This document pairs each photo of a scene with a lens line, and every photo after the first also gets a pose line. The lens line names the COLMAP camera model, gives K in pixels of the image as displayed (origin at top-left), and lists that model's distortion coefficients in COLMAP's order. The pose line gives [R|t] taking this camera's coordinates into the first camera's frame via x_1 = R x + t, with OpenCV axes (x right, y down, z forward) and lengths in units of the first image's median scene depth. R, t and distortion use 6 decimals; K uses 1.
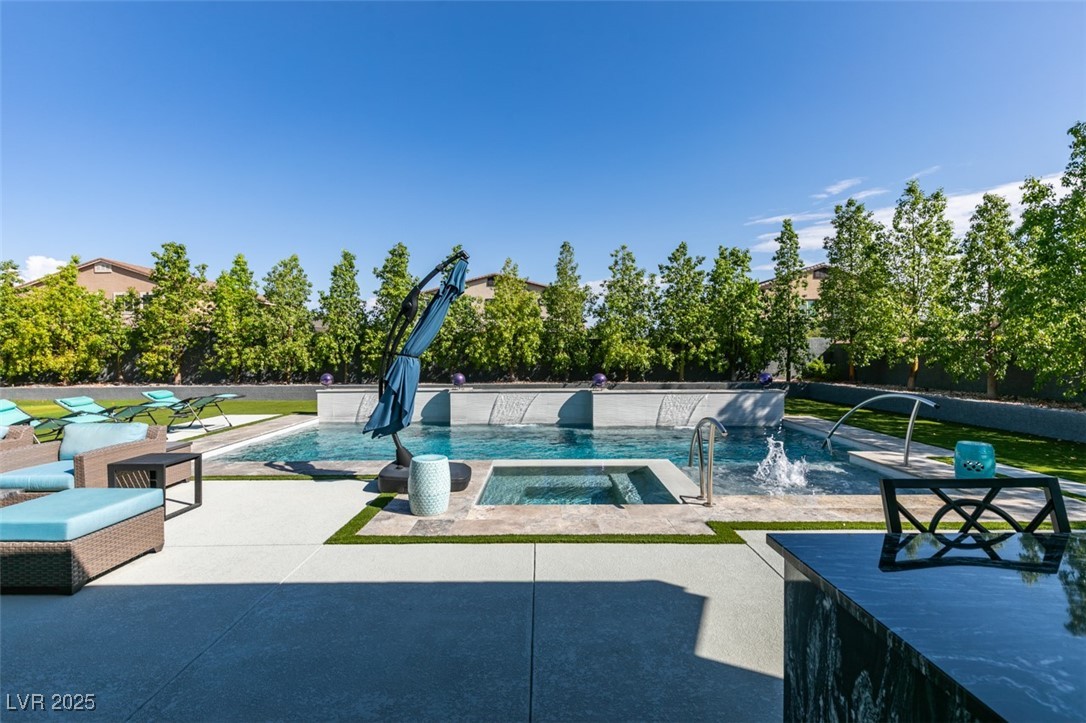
lens RADIAL K [[484.3, 0, 541.0], [0, 484.3, 367.3], [0, 0, 1]] dist [0.003256, 0.000423]
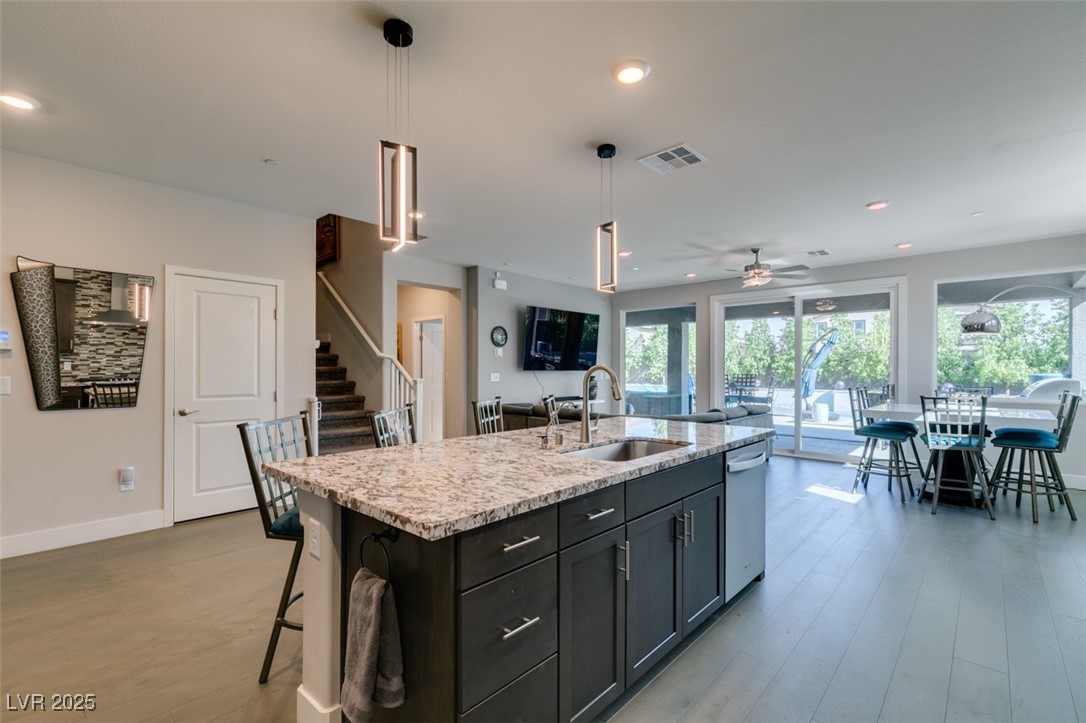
lens RADIAL K [[484.3, 0, 541.0], [0, 484.3, 367.3], [0, 0, 1]] dist [0.003256, 0.000423]
pose [[0.731577, 0.006275, -0.681730, 0.157579], [-0.028552, 0.999362, -0.021440, 0.021096], [0.681160, 0.035150, 0.731290, -0.673879]]
